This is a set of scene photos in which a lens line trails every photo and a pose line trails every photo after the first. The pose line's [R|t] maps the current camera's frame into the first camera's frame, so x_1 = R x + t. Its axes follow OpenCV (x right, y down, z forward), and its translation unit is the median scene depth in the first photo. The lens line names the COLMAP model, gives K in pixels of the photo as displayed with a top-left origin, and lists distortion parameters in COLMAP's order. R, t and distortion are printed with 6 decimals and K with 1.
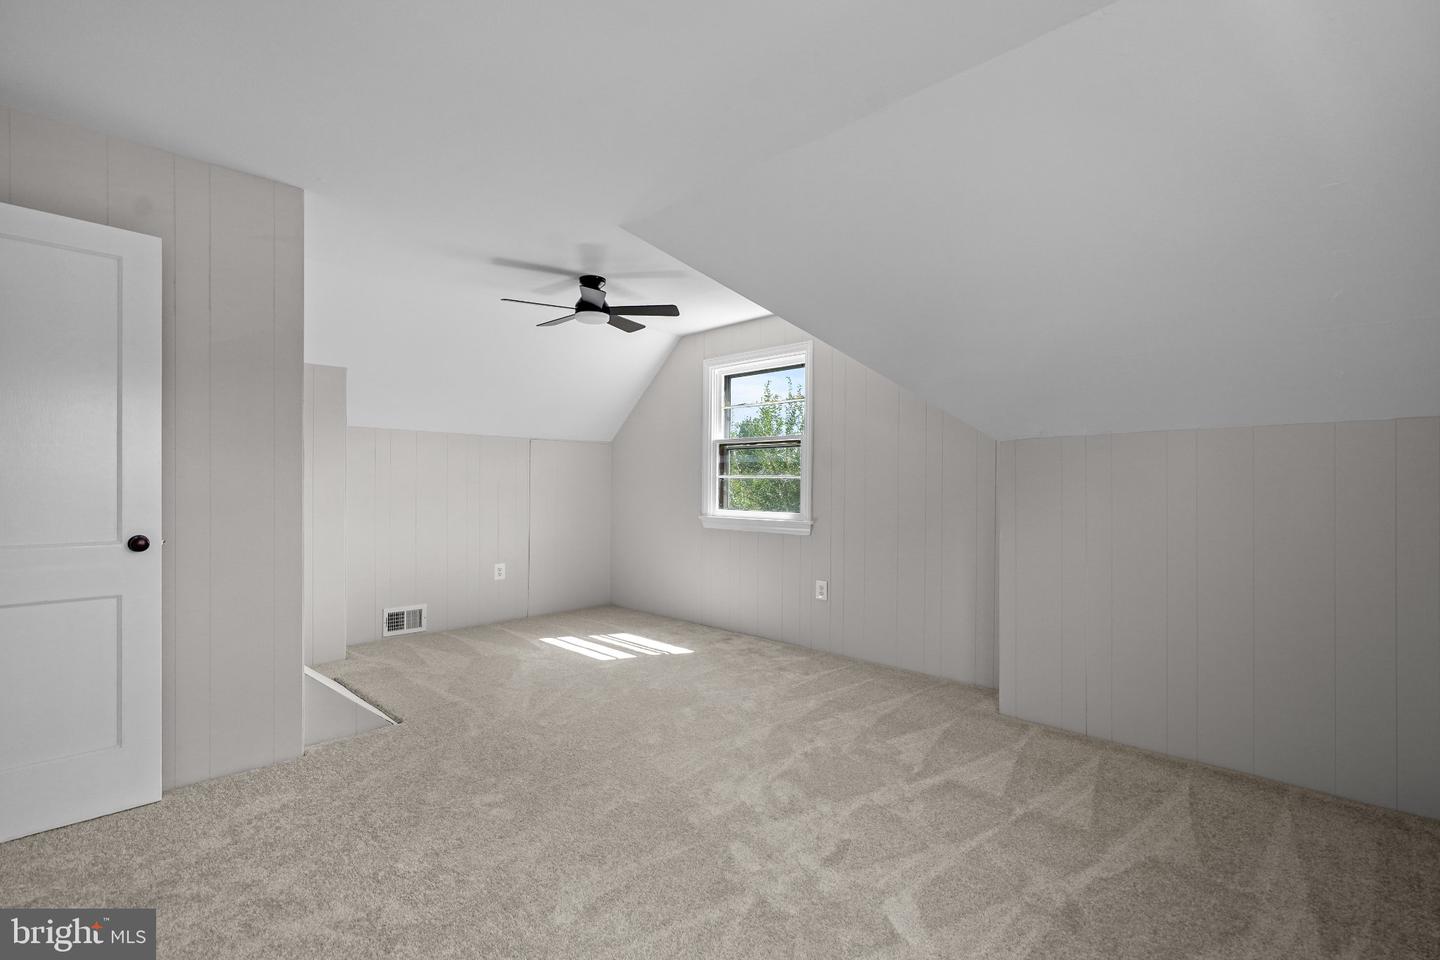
lens RADIAL K [[654.0, 0, 711.6], [0, 654.0, 480.3], [0, 0, 1]] dist [-0.002653, 0.000449]
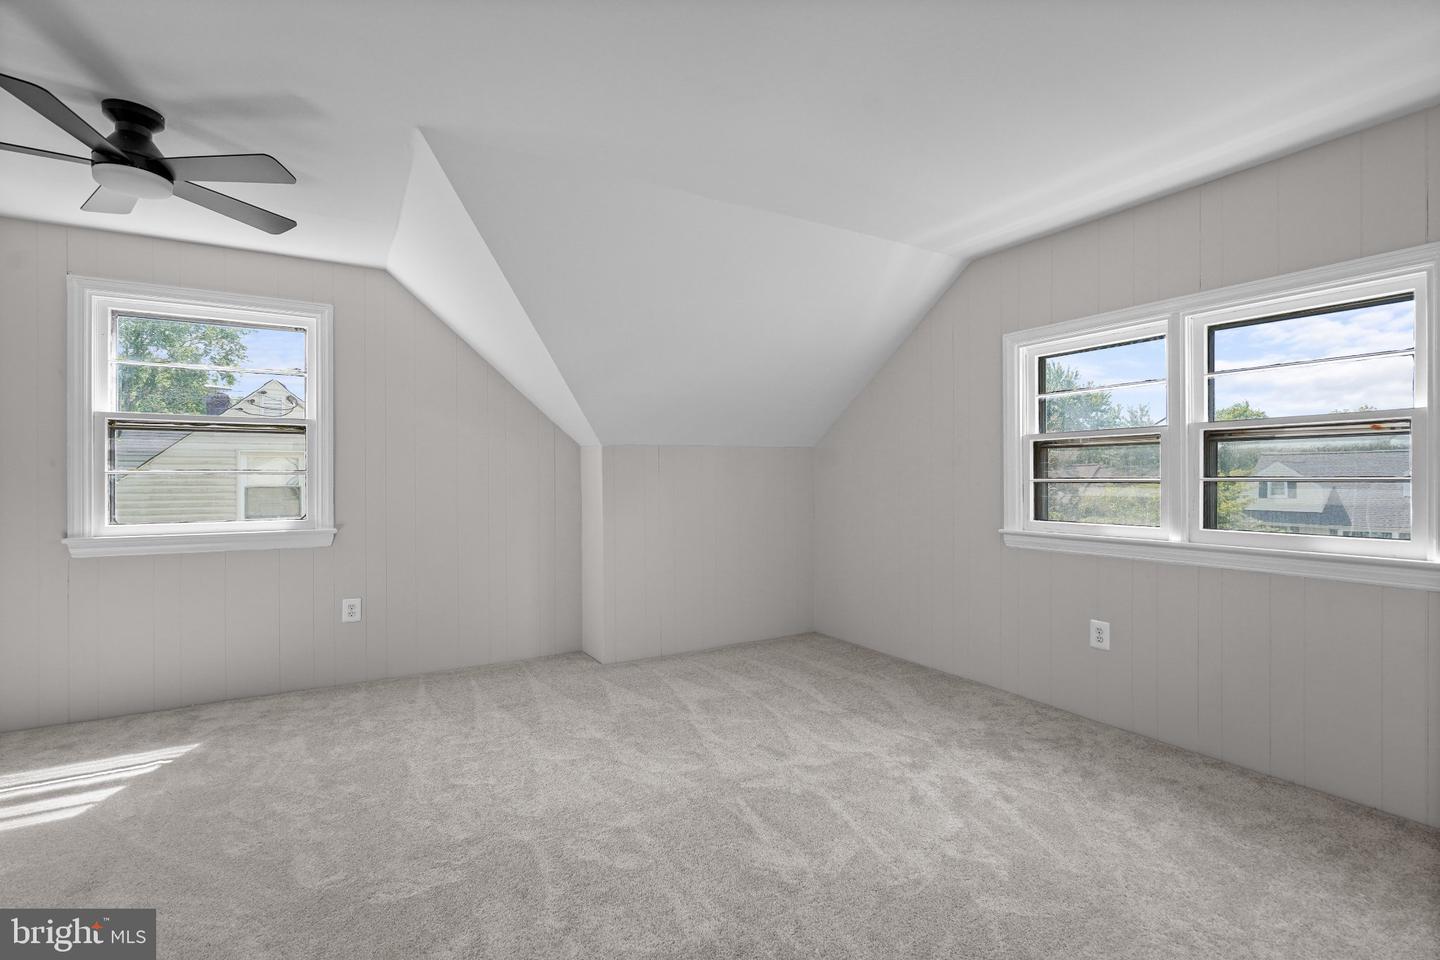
lens RADIAL K [[654.0, 0, 713.1], [0, 654.0, 481.4], [0, 0, 1]] dist [-0.002653, 0.000449]
pose [[0.254391, -0.007563, 0.967072, -0.736975], [-0.004878, 0.999947, 0.009104, -0.008792], [-0.967089, -0.007034, 0.254340, 0.488845]]
